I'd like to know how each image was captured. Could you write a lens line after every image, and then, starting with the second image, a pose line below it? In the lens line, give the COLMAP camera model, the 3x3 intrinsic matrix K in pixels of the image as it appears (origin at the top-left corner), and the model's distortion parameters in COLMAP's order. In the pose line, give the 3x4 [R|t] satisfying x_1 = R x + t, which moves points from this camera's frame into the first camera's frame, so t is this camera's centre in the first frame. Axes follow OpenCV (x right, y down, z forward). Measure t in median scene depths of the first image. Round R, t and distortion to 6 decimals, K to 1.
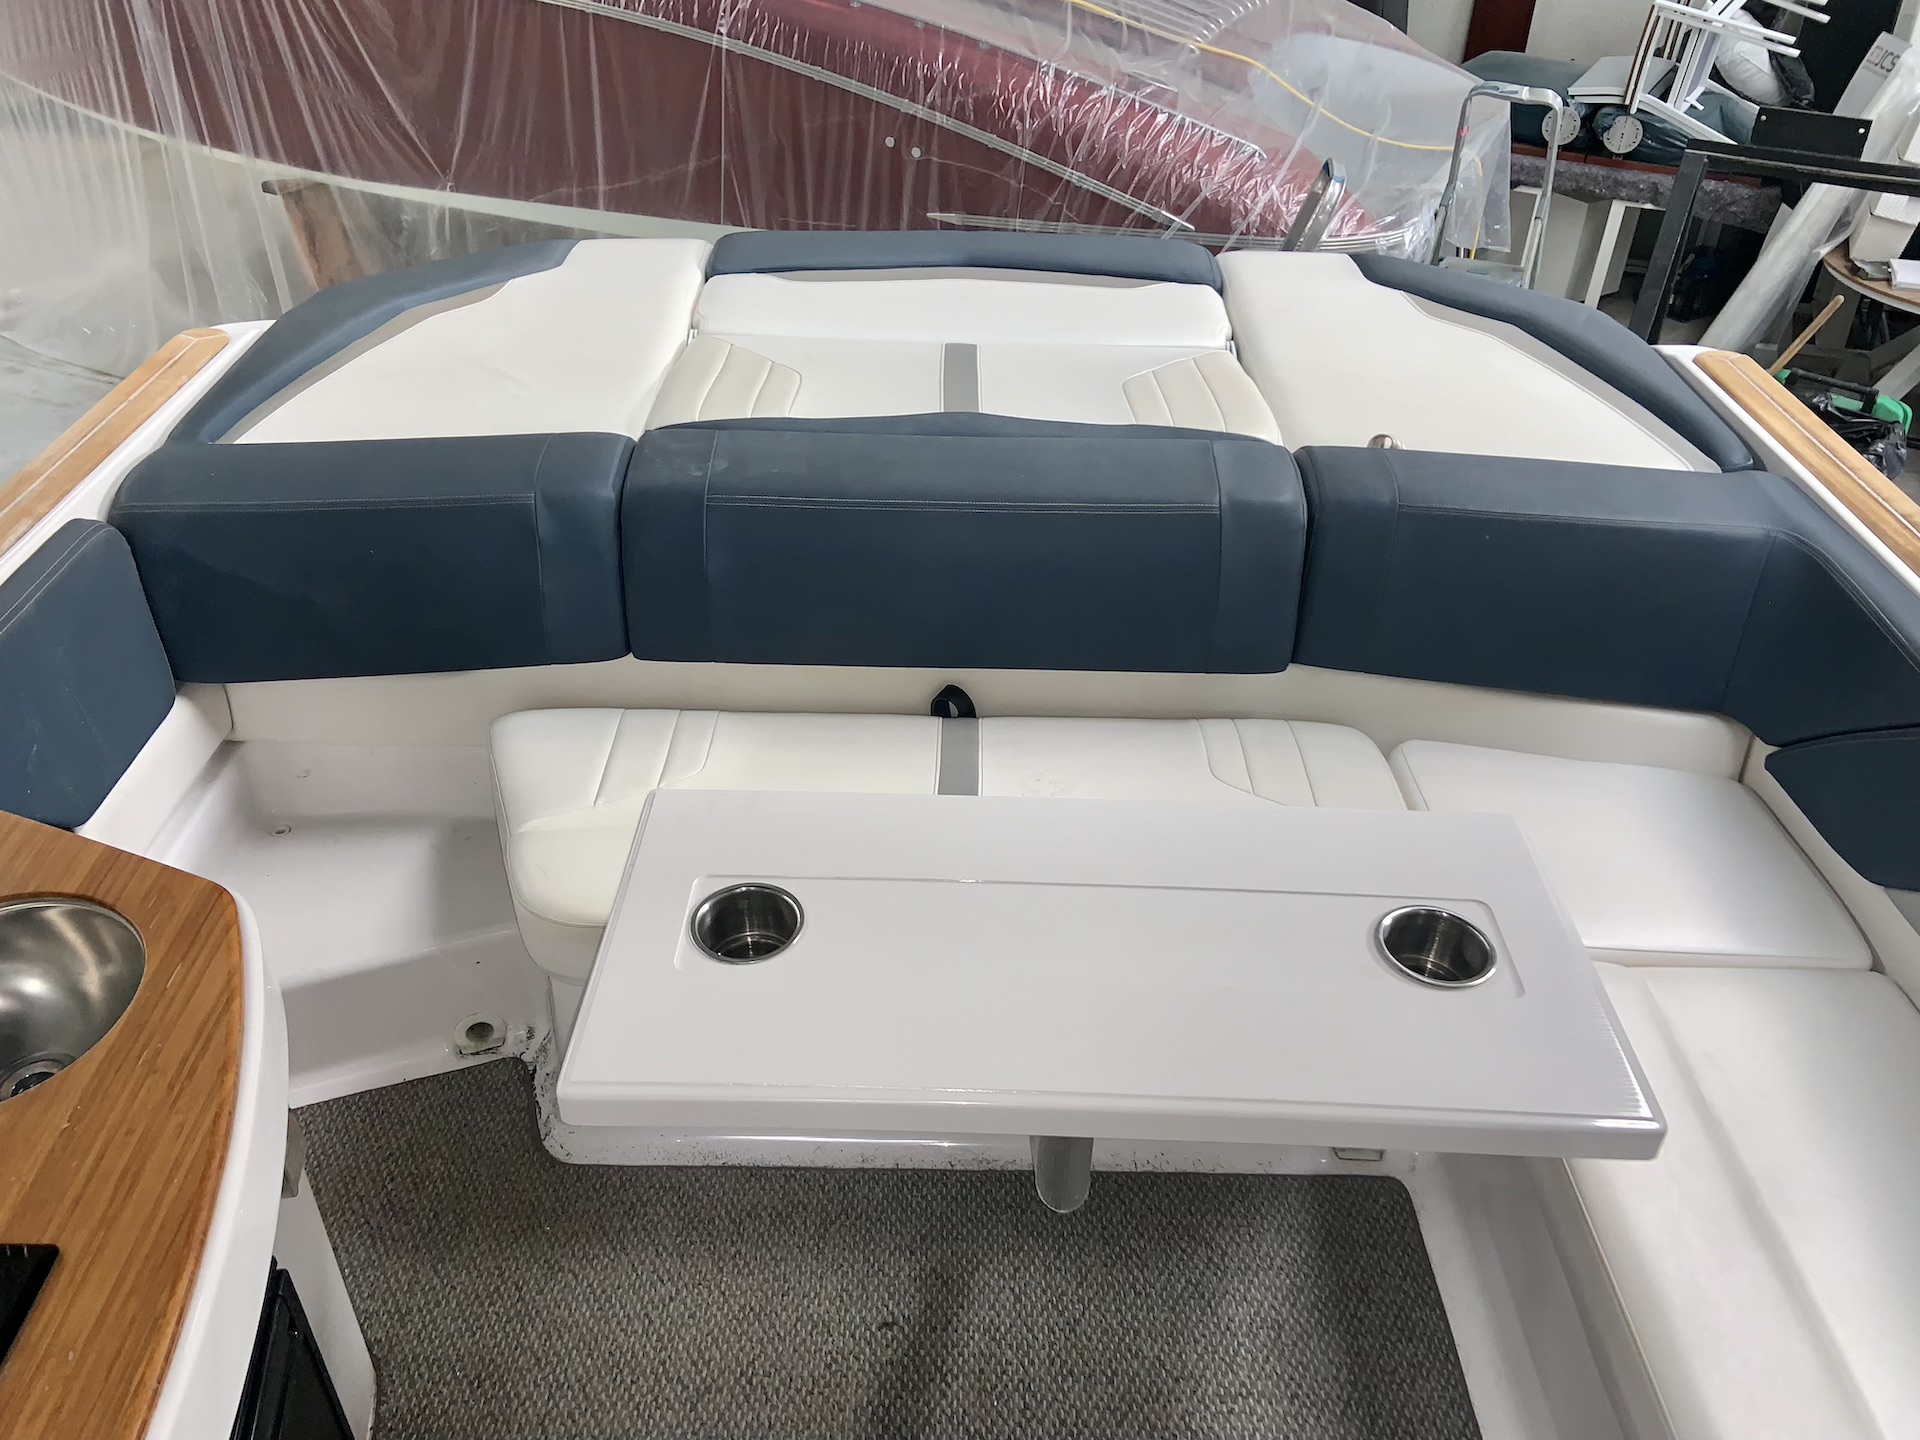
lens RADIAL K [[1458.8, 0, 953.9], [0, 1458.8, 729.2], [0, 0, 1]] dist [0.115333, -0.141436]
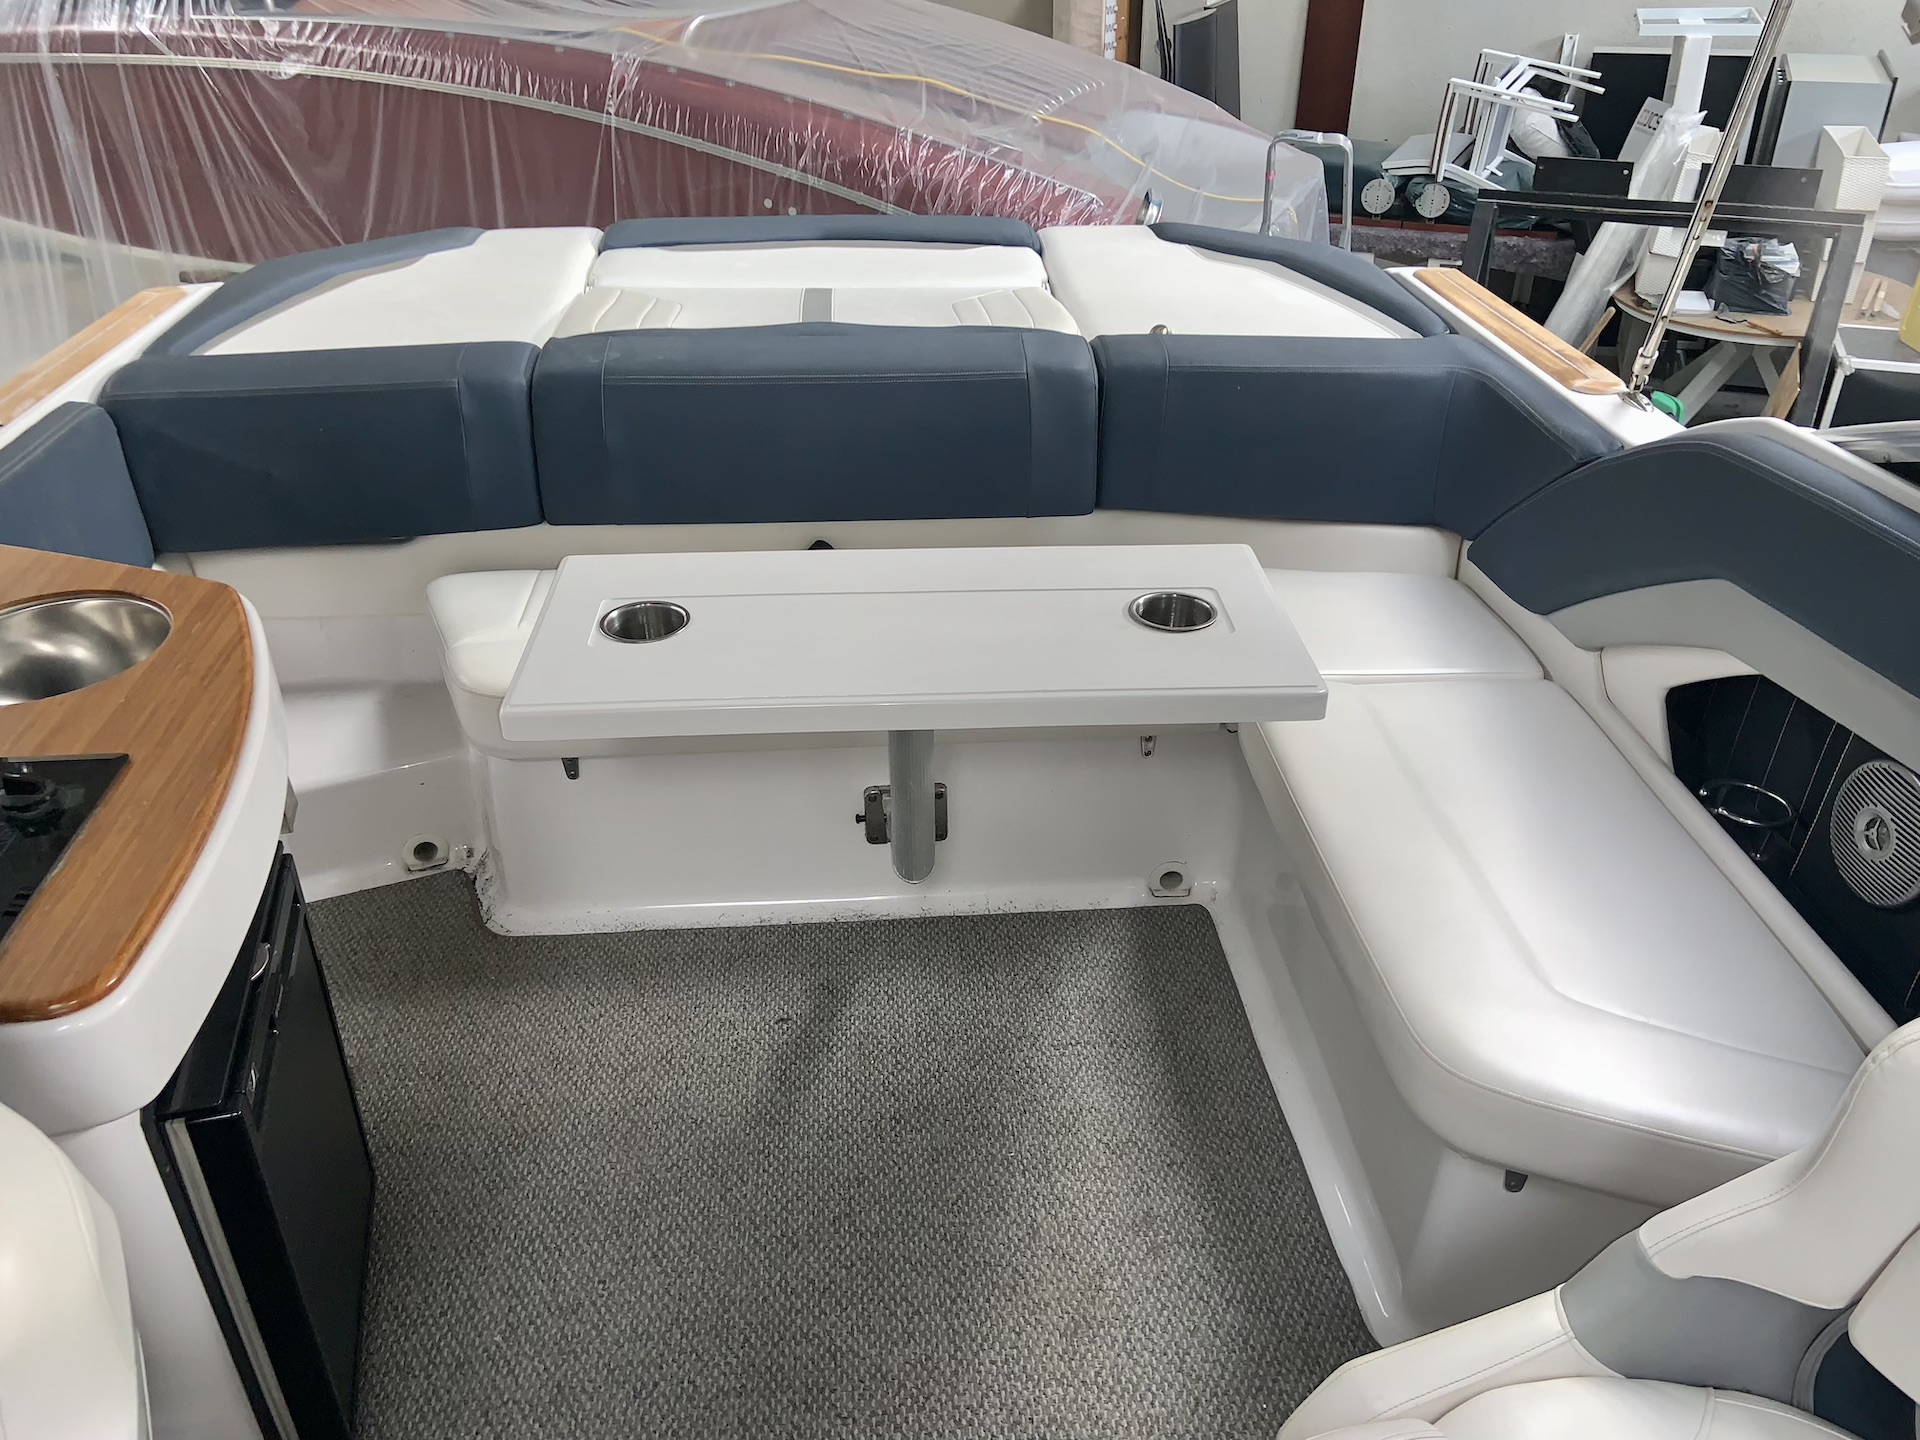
lens RADIAL K [[1458.8, 0, 961.4], [0, 1458.8, 741.3], [0, 0, 1]] dist [0.115333, -0.141436]
pose [[0.996891, -0.052616, 0.058643, 0.036032], [0.057018, 0.995468, -0.076110, 0.234235], [-0.054373, 0.079217, 0.995373, -0.188504]]
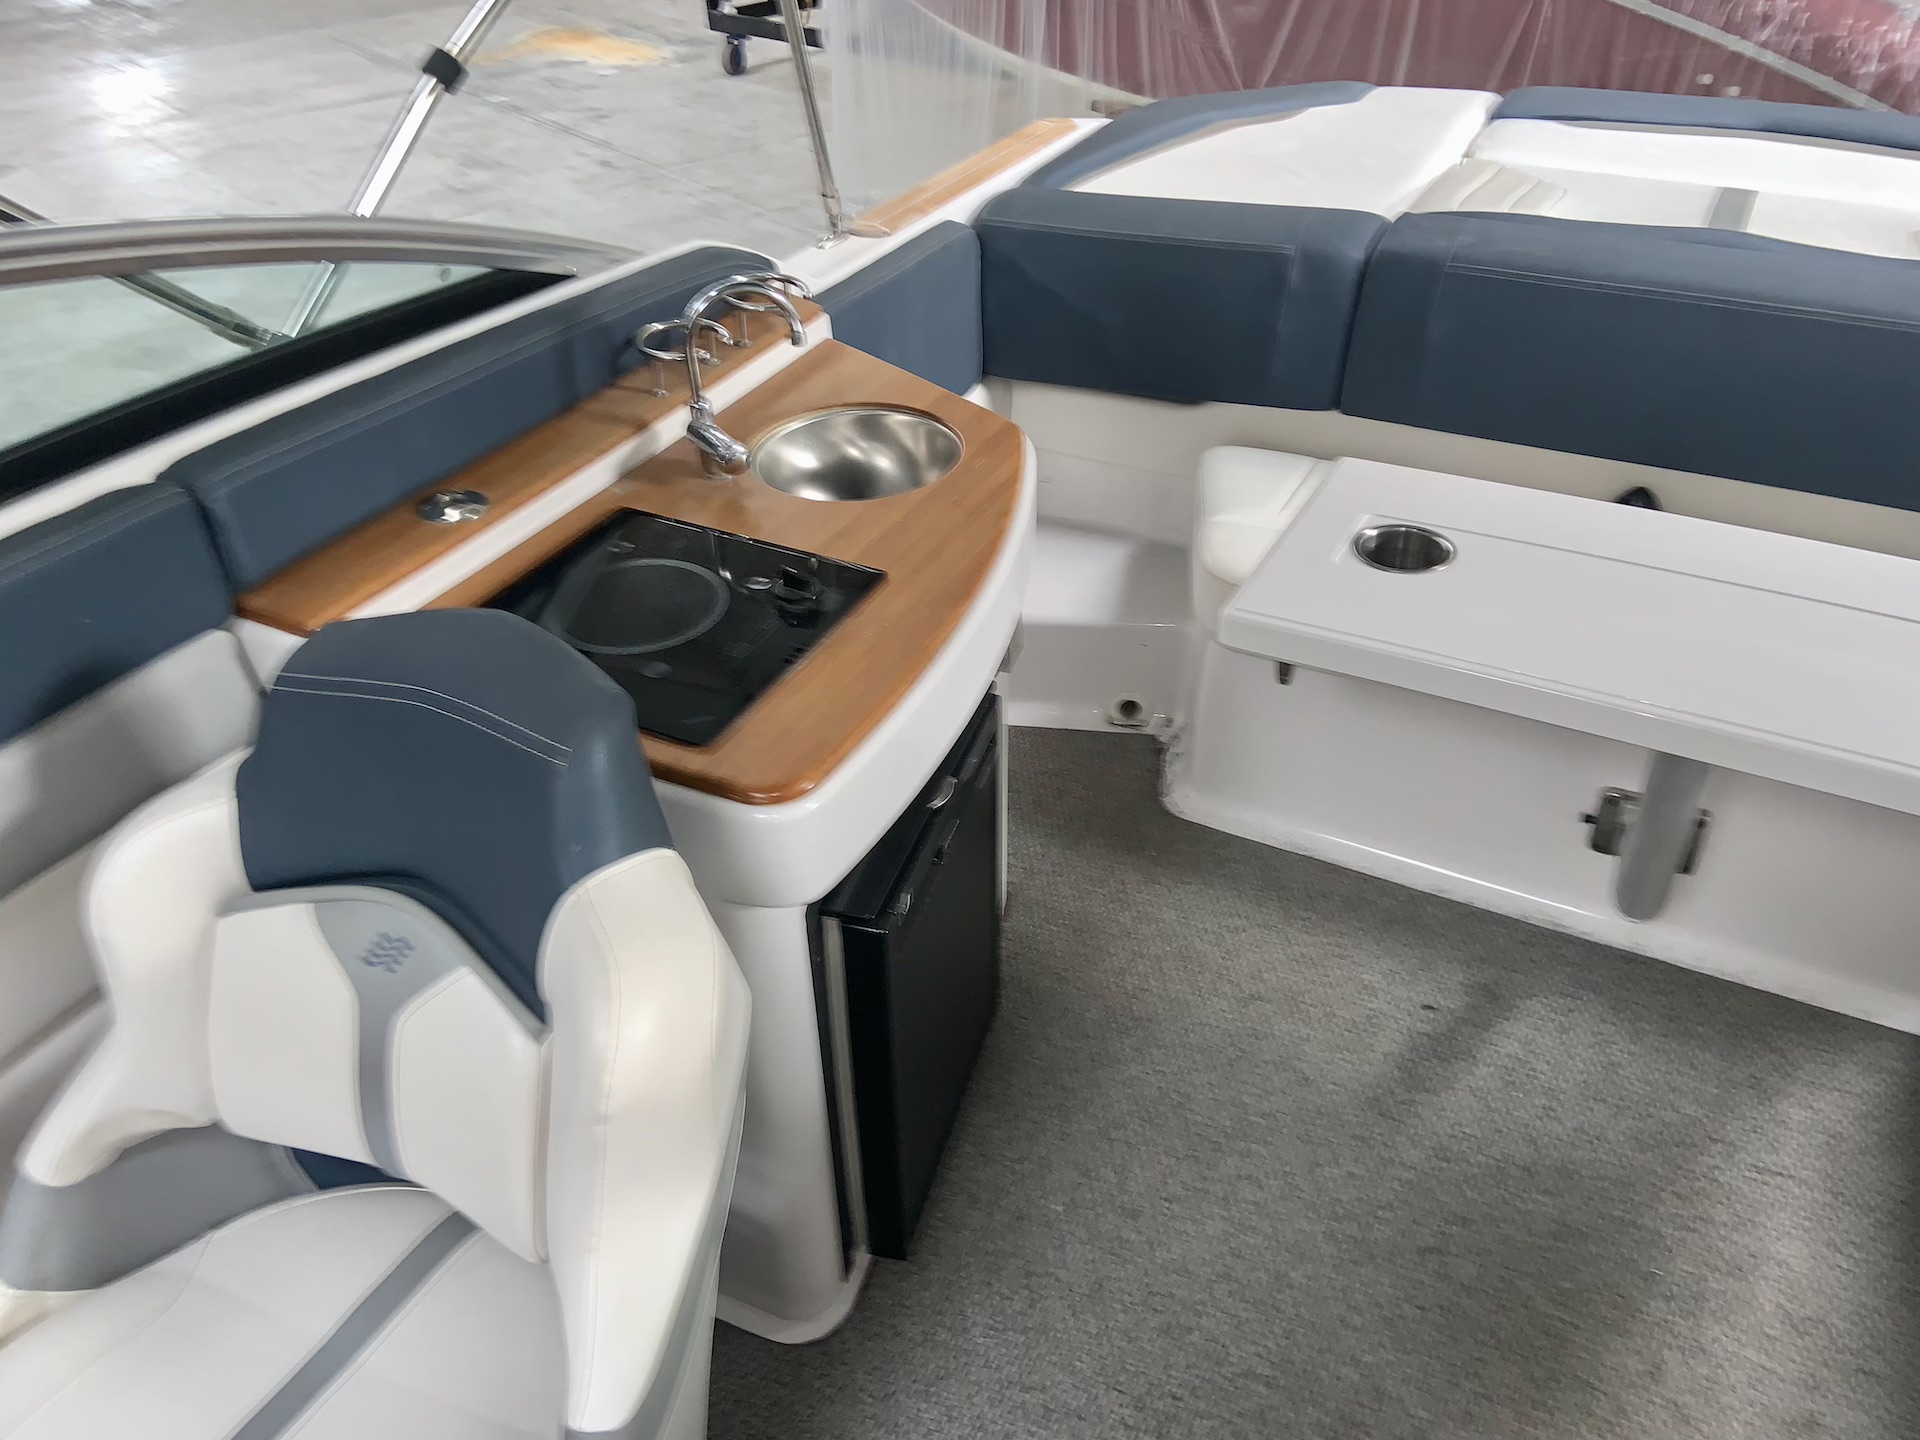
lens RADIAL K [[1458.8, 0, 967.0], [0, 1458.8, 714.6], [0, 0, 1]] dist [0.115333, -0.141436]
pose [[0.887306, 0.233535, -0.397680, 0.030250], [-0.238900, 0.970347, 0.036796, 0.199562], [0.394480, 0.062356, 0.916786, -0.124257]]
